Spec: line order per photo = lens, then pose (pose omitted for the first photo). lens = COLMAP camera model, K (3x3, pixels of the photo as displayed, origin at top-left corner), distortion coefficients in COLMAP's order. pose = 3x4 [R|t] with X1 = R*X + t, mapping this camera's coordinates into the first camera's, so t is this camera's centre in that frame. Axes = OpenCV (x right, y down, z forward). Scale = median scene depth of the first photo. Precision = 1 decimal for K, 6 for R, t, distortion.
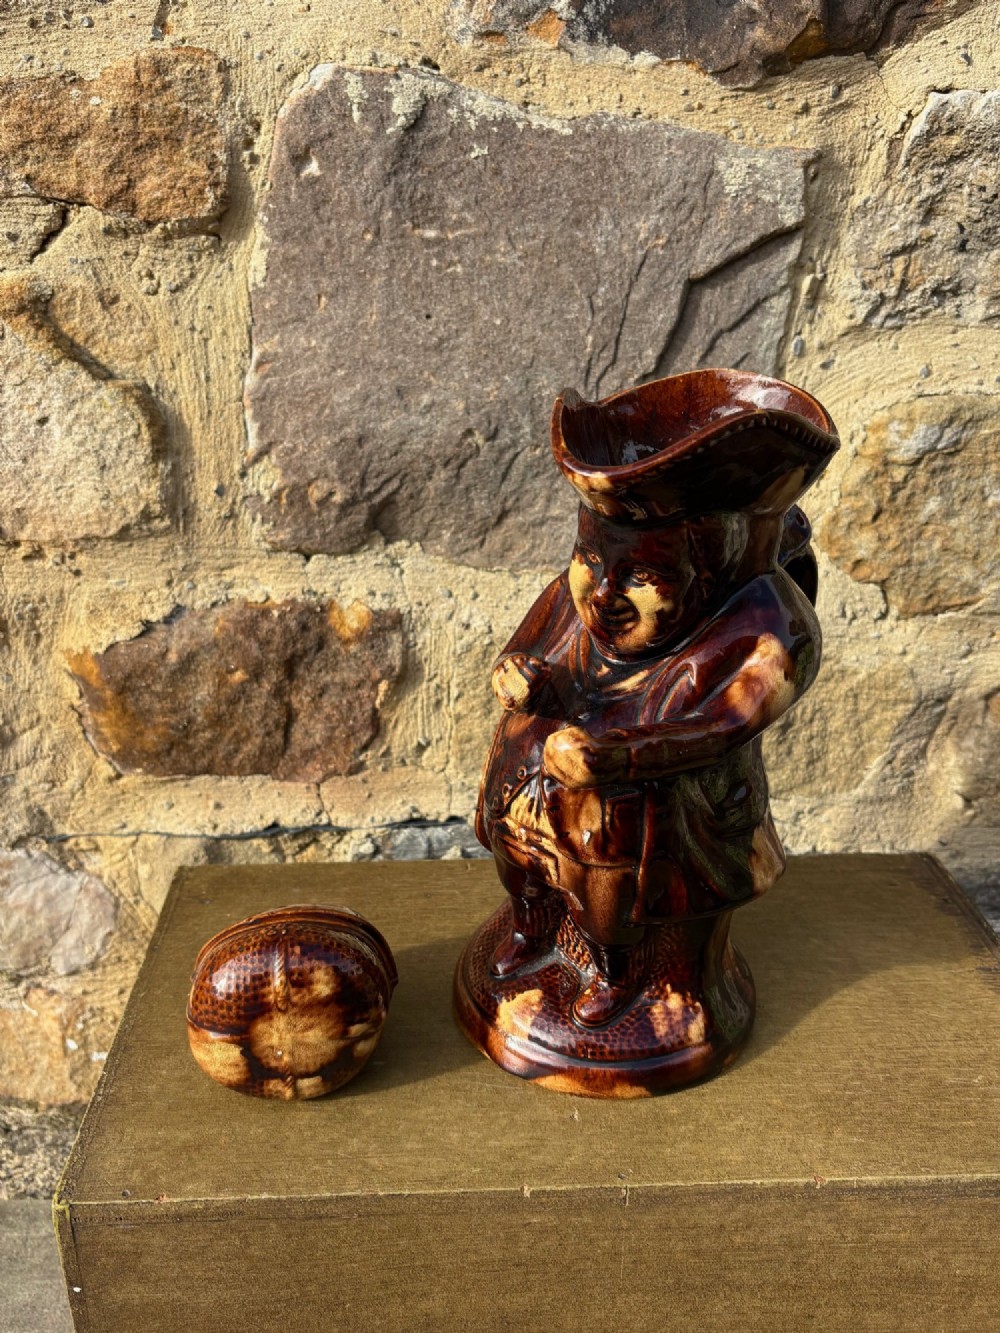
lens RADIAL K [[1160.6, 0, 511.4], [0, 1160.6, 668.8], [0, 0, 1]] dist [-0.017502, 0.048655]
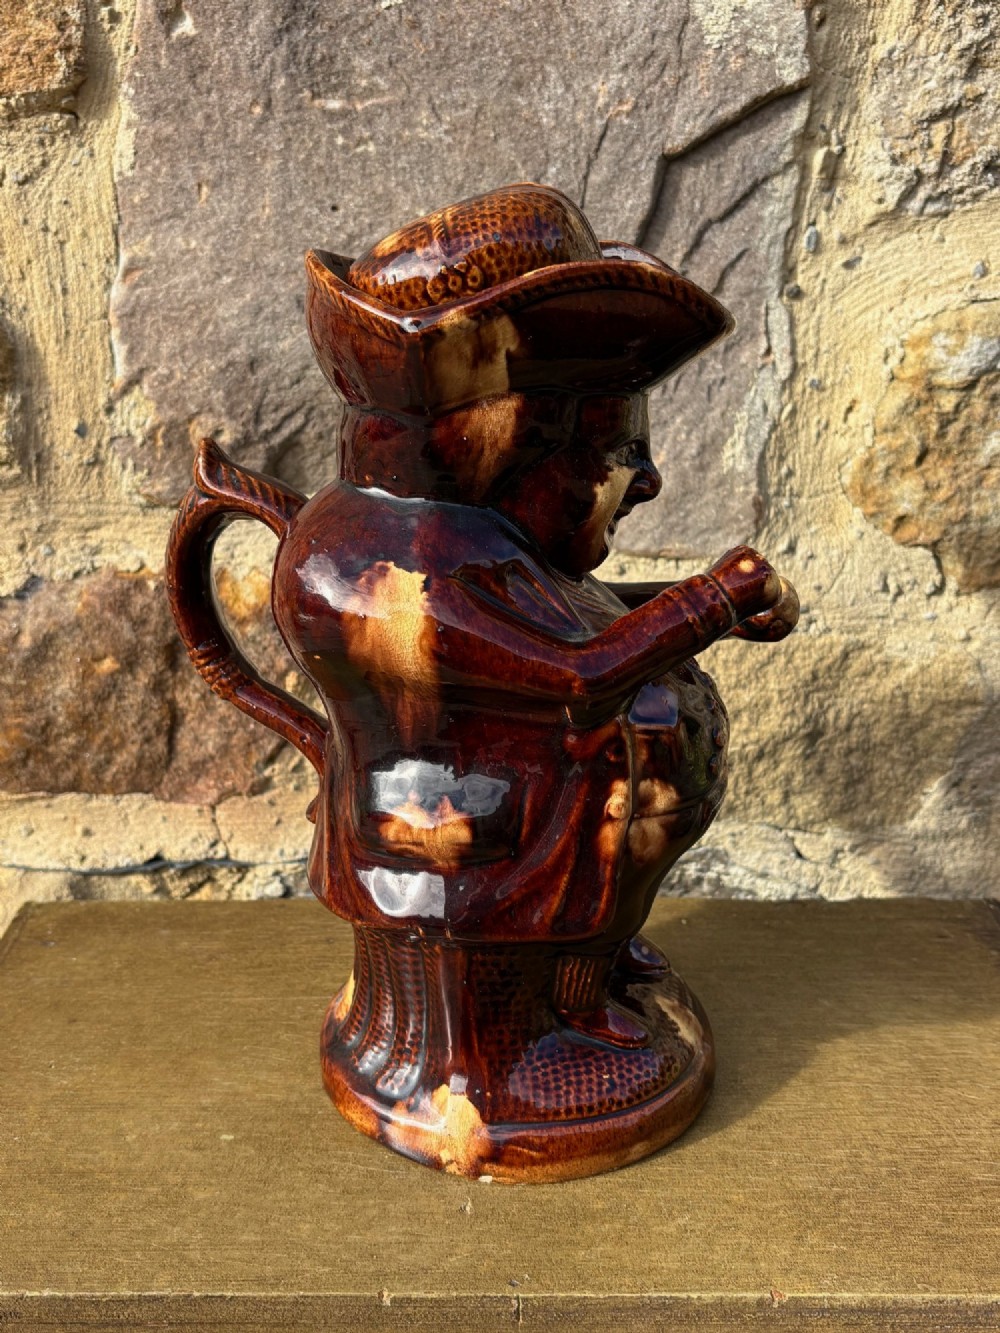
lens RADIAL K [[1468.3, 0, 508.5], [0, 1468.3, 667.7], [0, 0, 1]] dist [-0.001680, 0.000000]
pose [[0.997677, -0.000289, -0.068127, 0.112136], [-0.002994, 0.998839, -0.048084, 0.058007], [0.068062, 0.048177, 0.996517, 0.015438]]
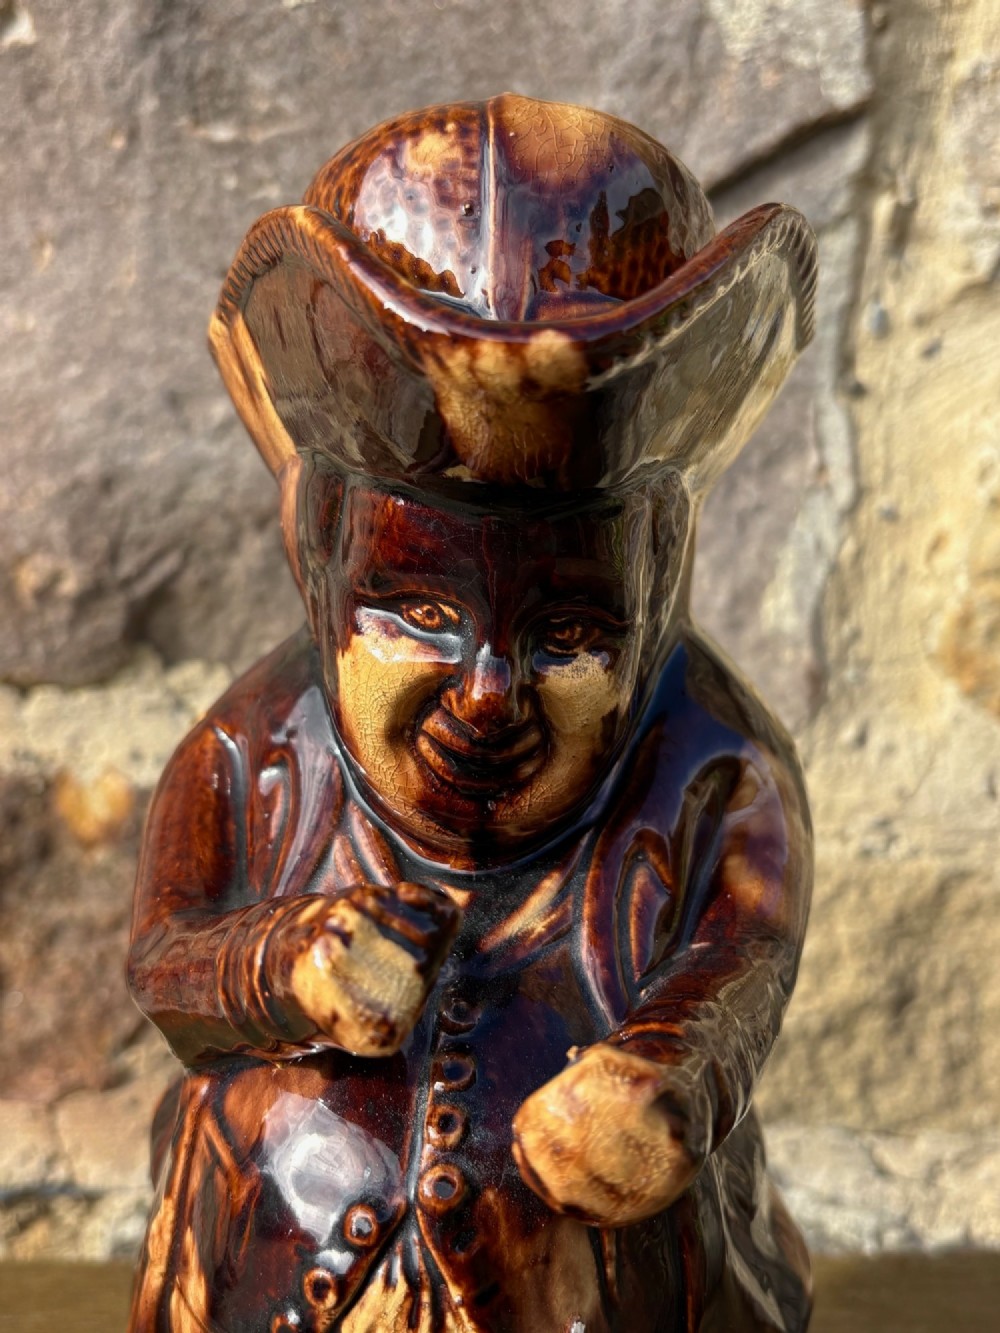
lens RADIAL K [[1468.3, 0, 533.6], [0, 1468.3, 652.5], [0, 0, 1]] dist [-0.001680, 0.000000]
pose [[0.998053, -0.013966, -0.060783, 0.120899], [0.001764, 0.980536, -0.196333, 0.026437], [0.062342, 0.195843, 0.978652, 0.314138]]
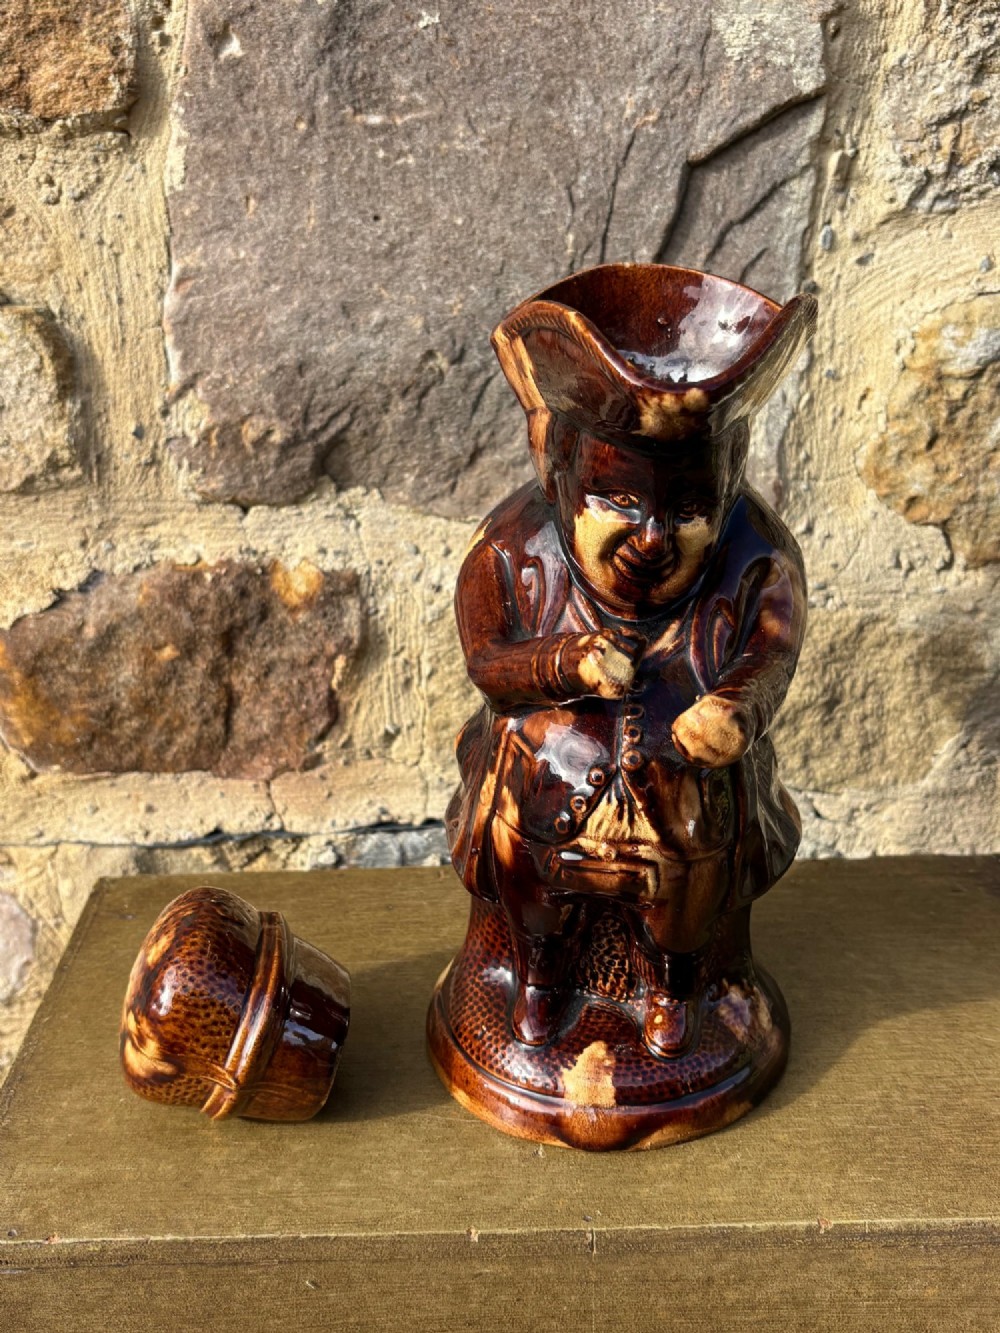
lens RADIAL K [[1468.3, 0, 508.0], [0, 1468.3, 667.0], [0, 0, 1]] dist [-0.001680, 0.000000]
pose [[0.998215, -0.018492, -0.056795, 0.075189], [0.018176, 0.999816, -0.006063, 0.028871], [0.056896, 0.005020, 0.998367, -0.054444]]
